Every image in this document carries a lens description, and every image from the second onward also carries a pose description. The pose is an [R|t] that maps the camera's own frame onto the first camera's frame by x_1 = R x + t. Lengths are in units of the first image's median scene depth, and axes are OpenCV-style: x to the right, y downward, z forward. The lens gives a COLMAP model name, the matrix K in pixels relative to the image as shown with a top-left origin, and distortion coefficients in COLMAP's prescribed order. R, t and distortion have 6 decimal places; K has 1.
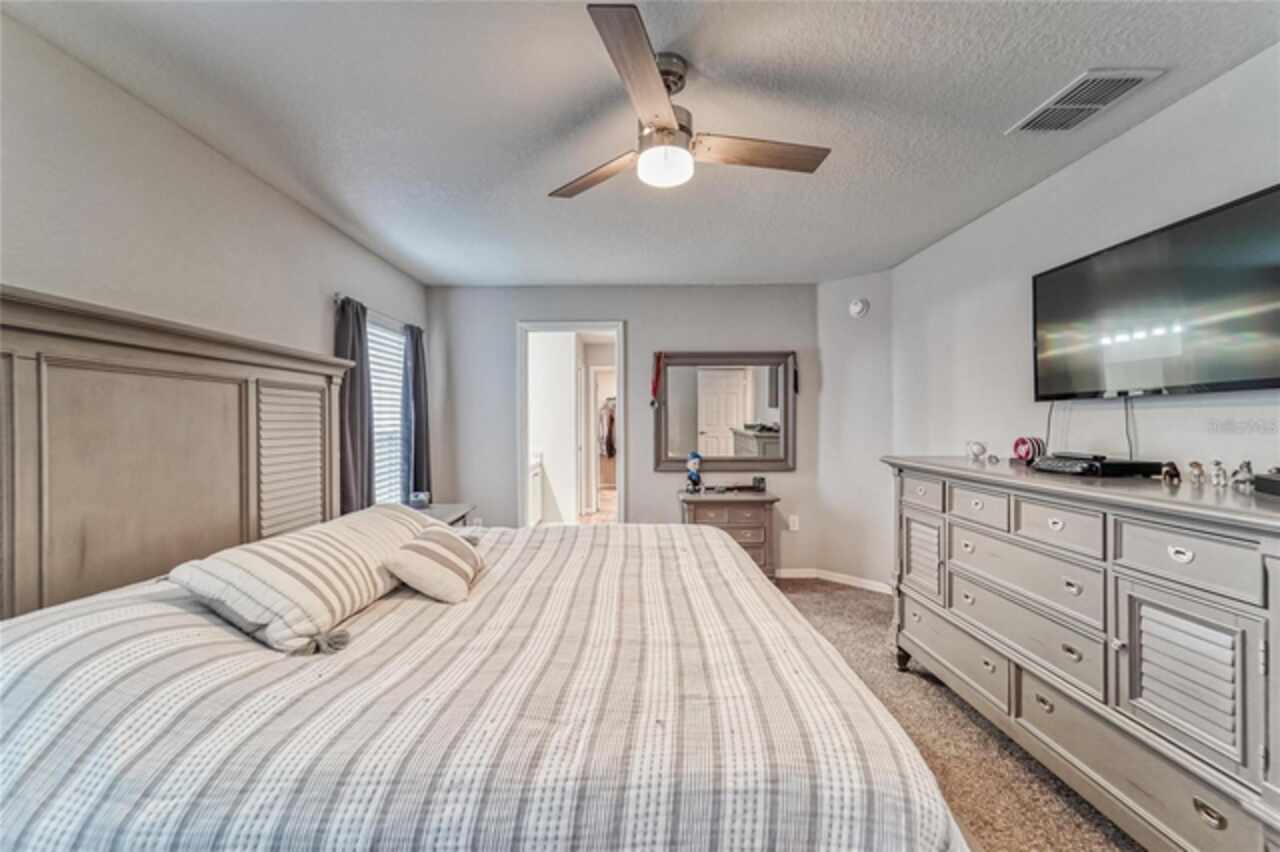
lens RADIAL K [[522.4, 0, 637.4], [0, 522.4, 423.8], [0, 0, 1]] dist [0.010735, -0.000484]
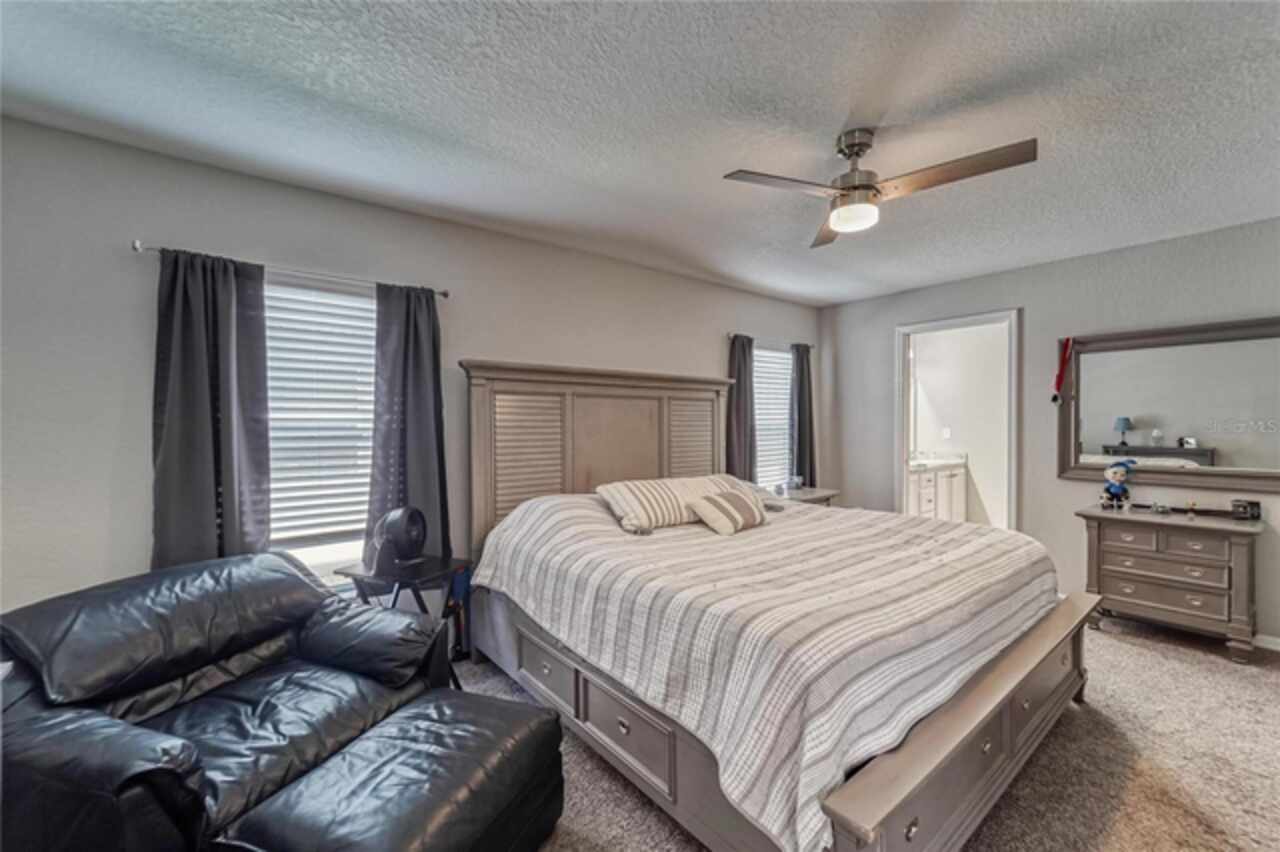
lens RADIAL K [[522.4, 0, 646.4], [0, 522.4, 426.6], [0, 0, 1]] dist [0.010735, -0.000484]
pose [[0.631468, 0.010099, -0.775336, 0.416719], [-0.002907, 0.999939, 0.010657, -0.002553], [0.775396, -0.004476, 0.631459, -0.105491]]
